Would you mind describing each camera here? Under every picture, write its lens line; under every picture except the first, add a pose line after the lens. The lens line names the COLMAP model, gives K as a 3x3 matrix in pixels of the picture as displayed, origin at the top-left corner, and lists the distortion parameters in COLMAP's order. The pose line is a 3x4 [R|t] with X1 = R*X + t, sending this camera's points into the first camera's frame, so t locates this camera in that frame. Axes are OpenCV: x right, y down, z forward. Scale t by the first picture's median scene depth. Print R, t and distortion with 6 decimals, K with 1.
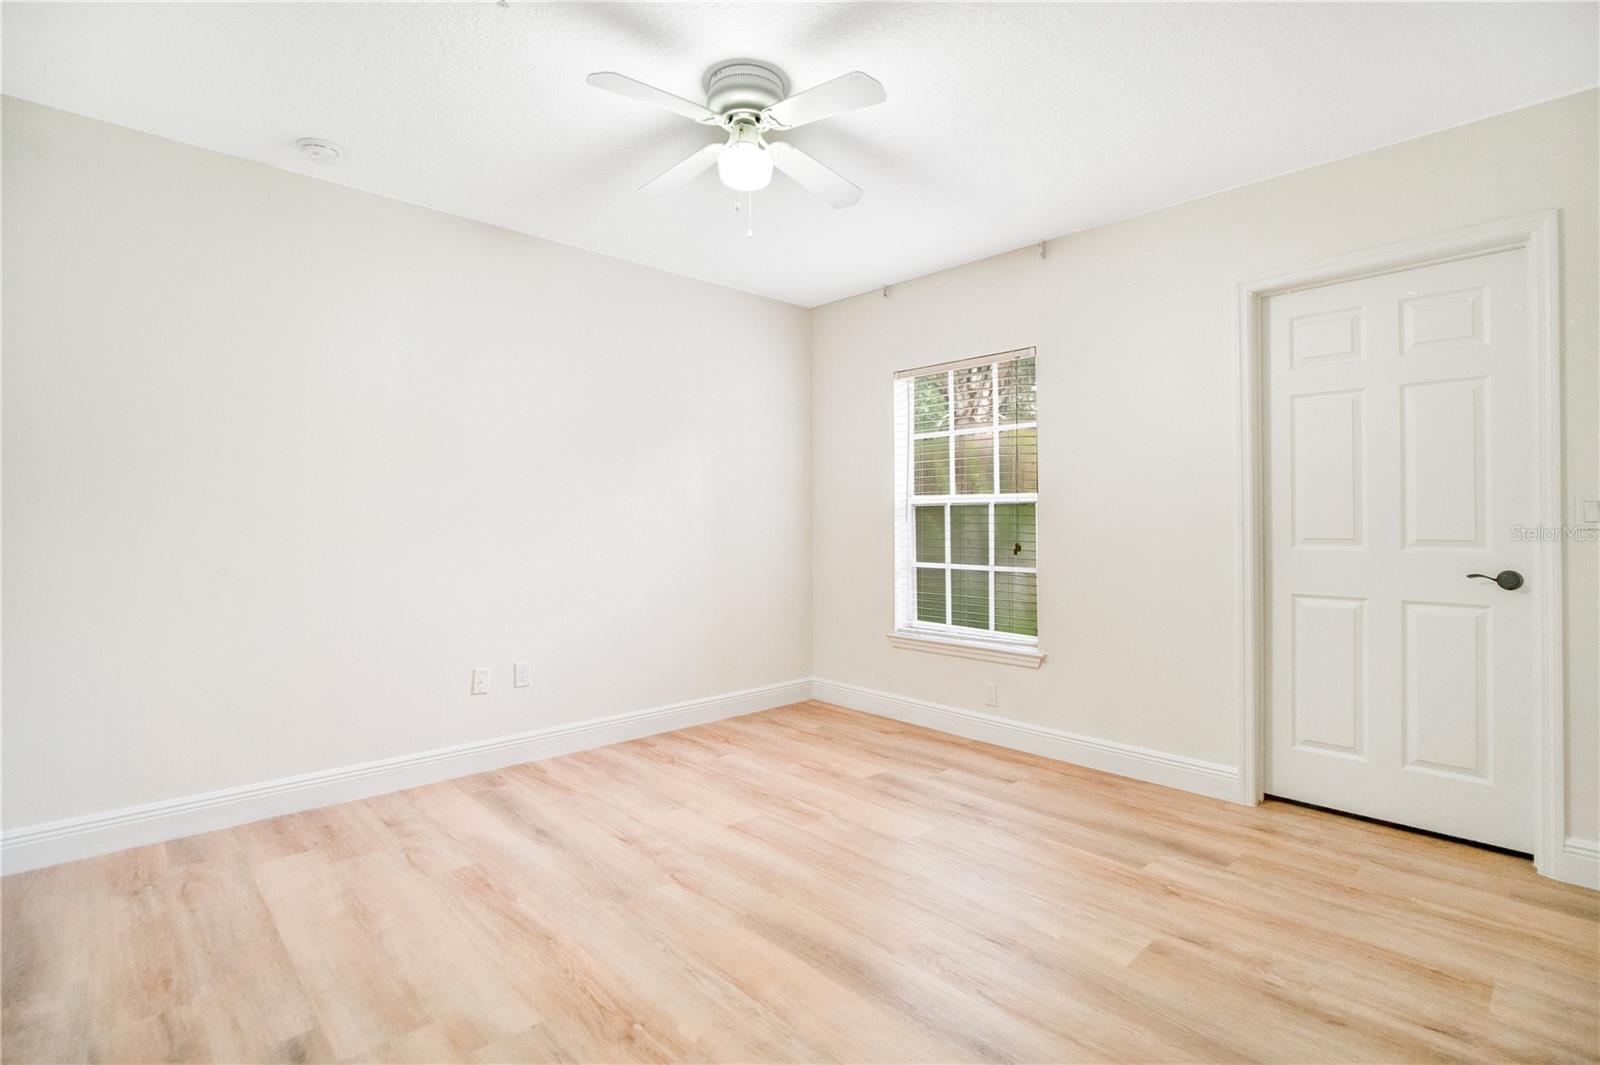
lens RADIAL K [[760.5, 0, 795.6], [0, 760.5, 531.8], [0, 0, 1]] dist [-0.028427, 0.003906]
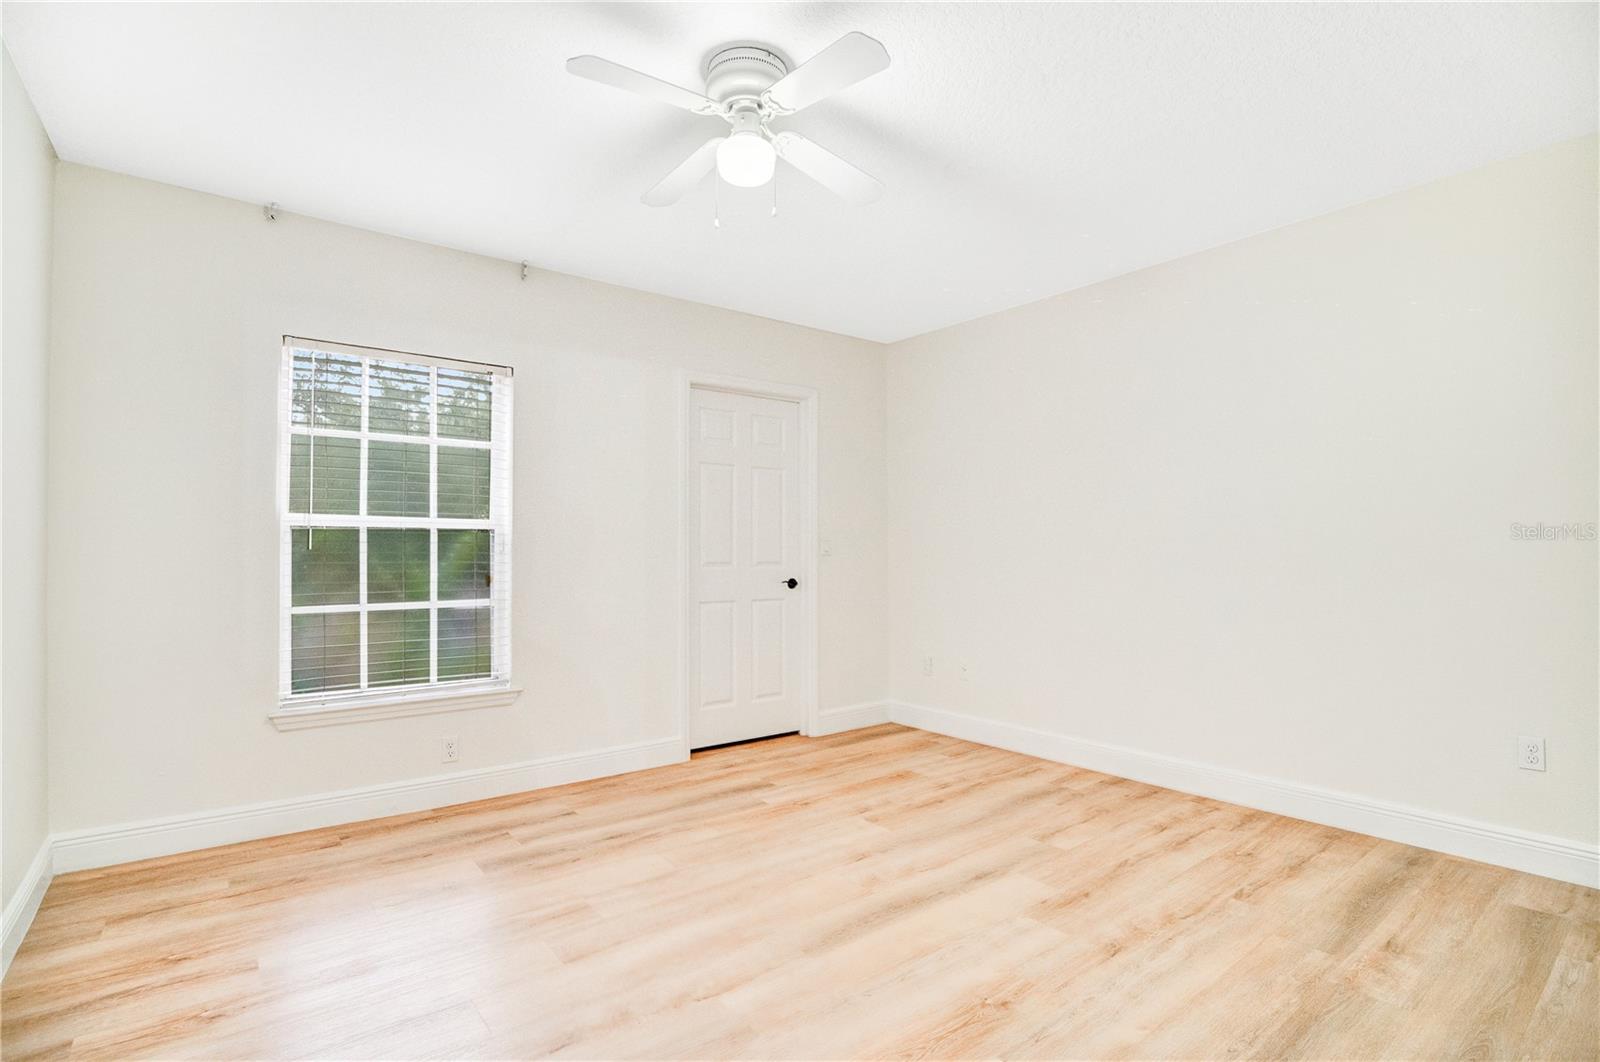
lens RADIAL K [[760.5, 0, 849.4], [0, 760.5, 554.1], [0, 0, 1]] dist [-0.028427, 0.003906]
pose [[0.057223, -0.001419, 0.998360, -0.714325], [0.013421, 0.999910, 0.000652, -0.004363], [-0.998271, 0.013361, 0.057237, 0.605309]]
